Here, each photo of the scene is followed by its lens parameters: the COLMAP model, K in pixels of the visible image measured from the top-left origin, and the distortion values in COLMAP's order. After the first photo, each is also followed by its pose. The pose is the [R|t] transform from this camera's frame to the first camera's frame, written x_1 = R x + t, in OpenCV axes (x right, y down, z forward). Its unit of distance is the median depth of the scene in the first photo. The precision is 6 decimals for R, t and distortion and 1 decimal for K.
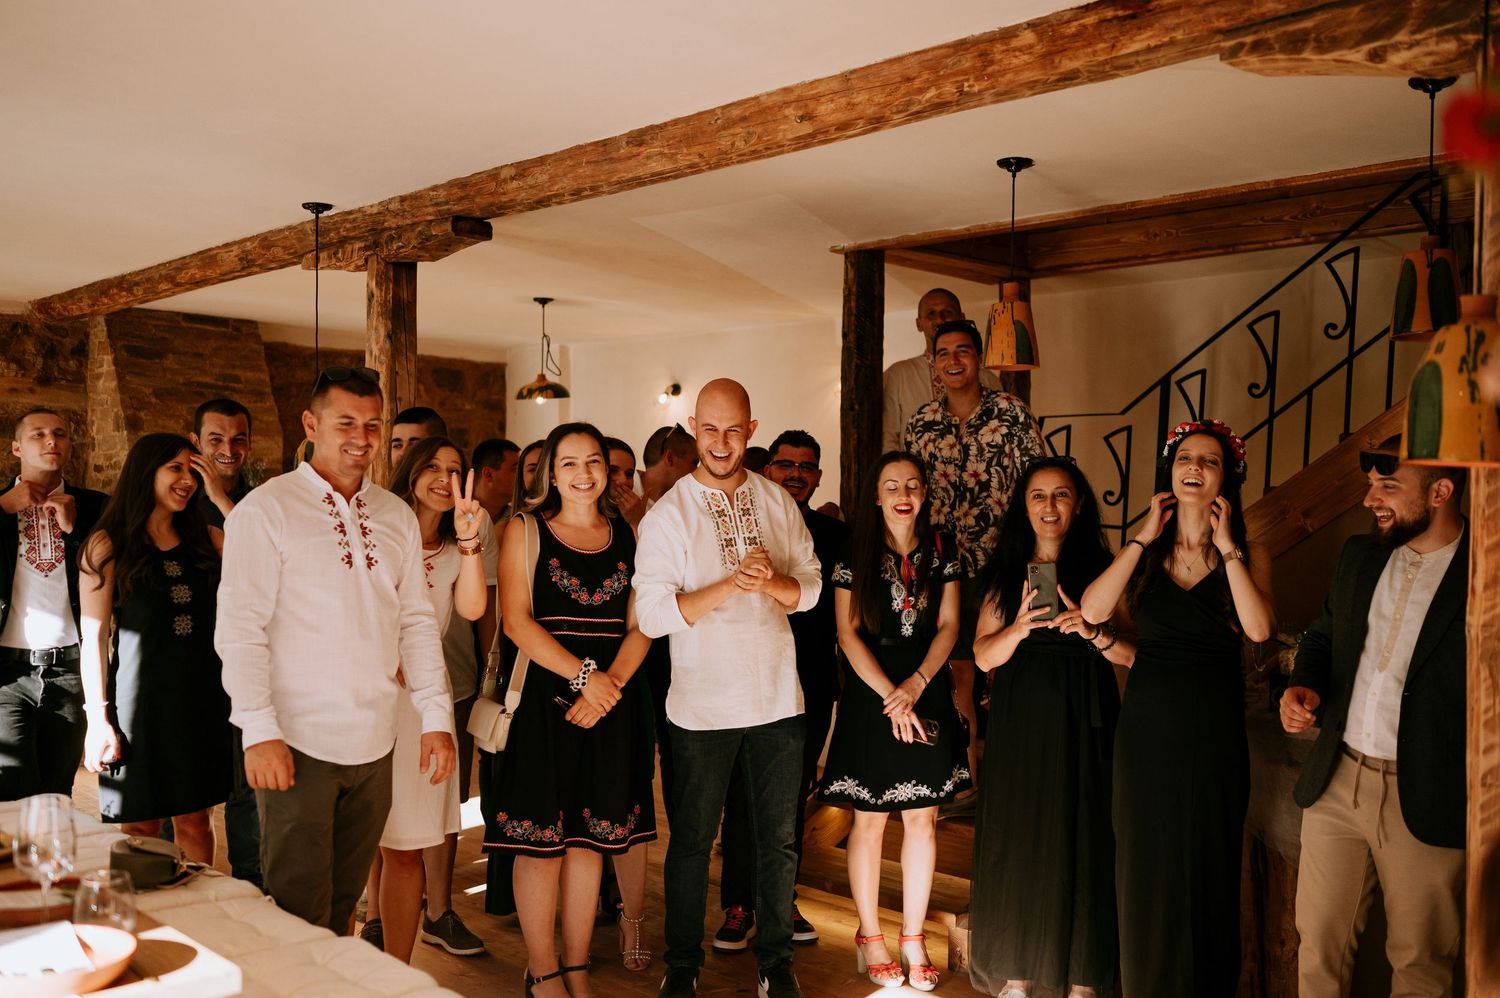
lens RADIAL K [[1416.6, 0, 750.0], [0, 1416.6, 499.0], [0, 0, 1]] dist [-0.020976, -0.018796]
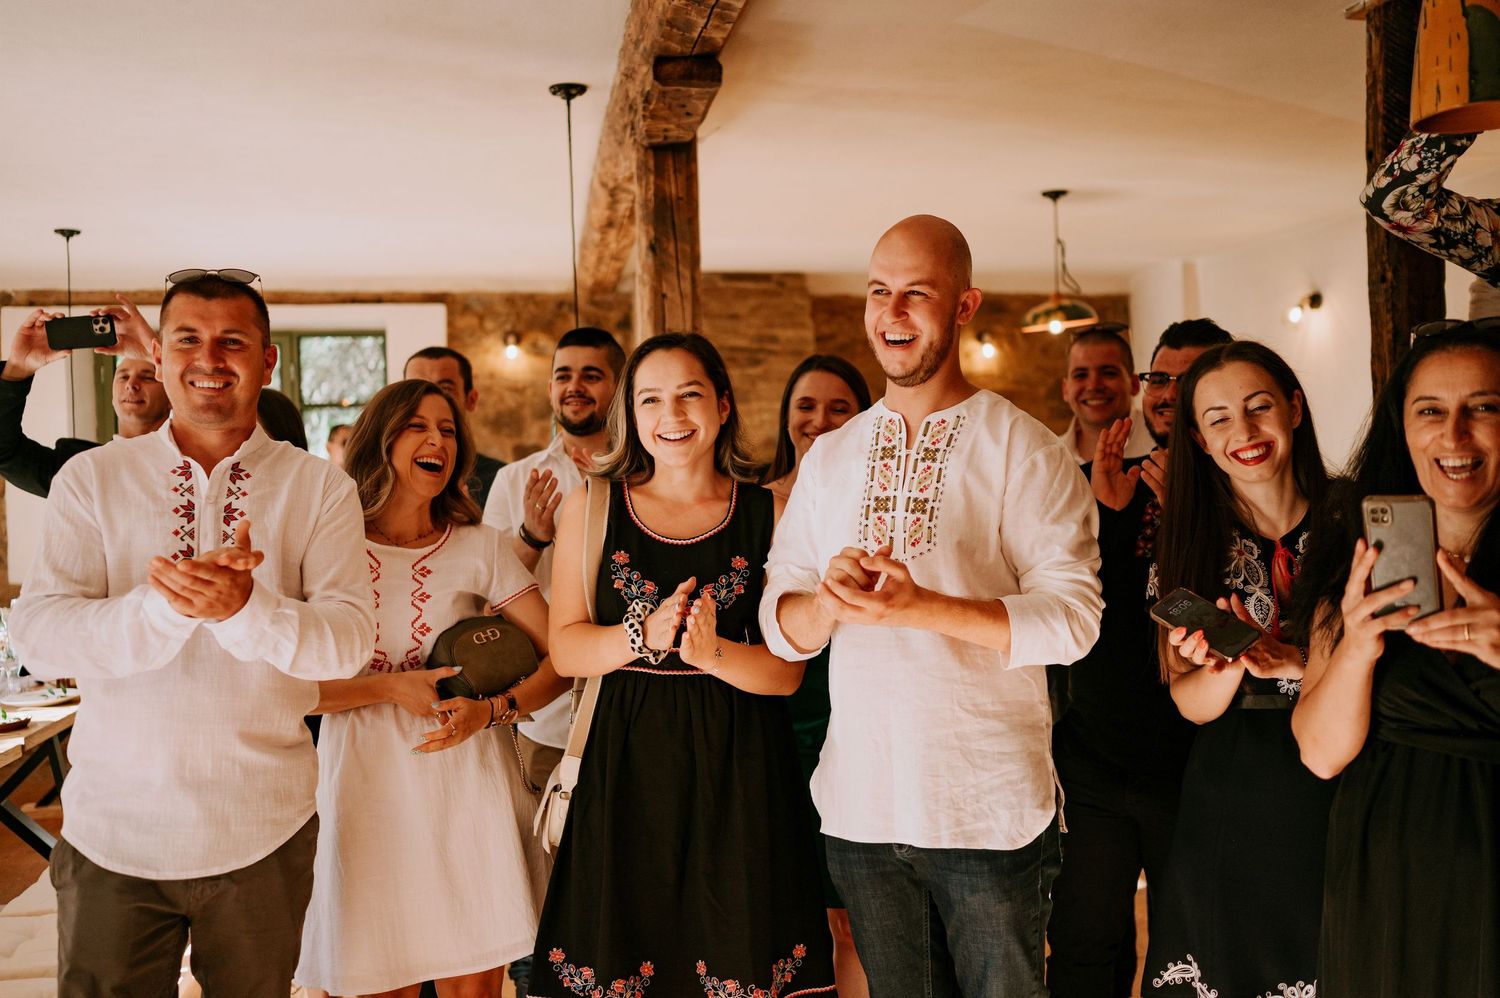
lens RADIAL K [[1416.6, 0, 750.0], [0, 1416.6, 499.0], [0, 0, 1]] dist [-0.020976, -0.018796]
pose [[0.817215, -0.027105, -0.575696, 0.189681], [0.037557, 0.999275, 0.006266, 0.012530], [0.575108, -0.026742, 0.817640, 0.381428]]
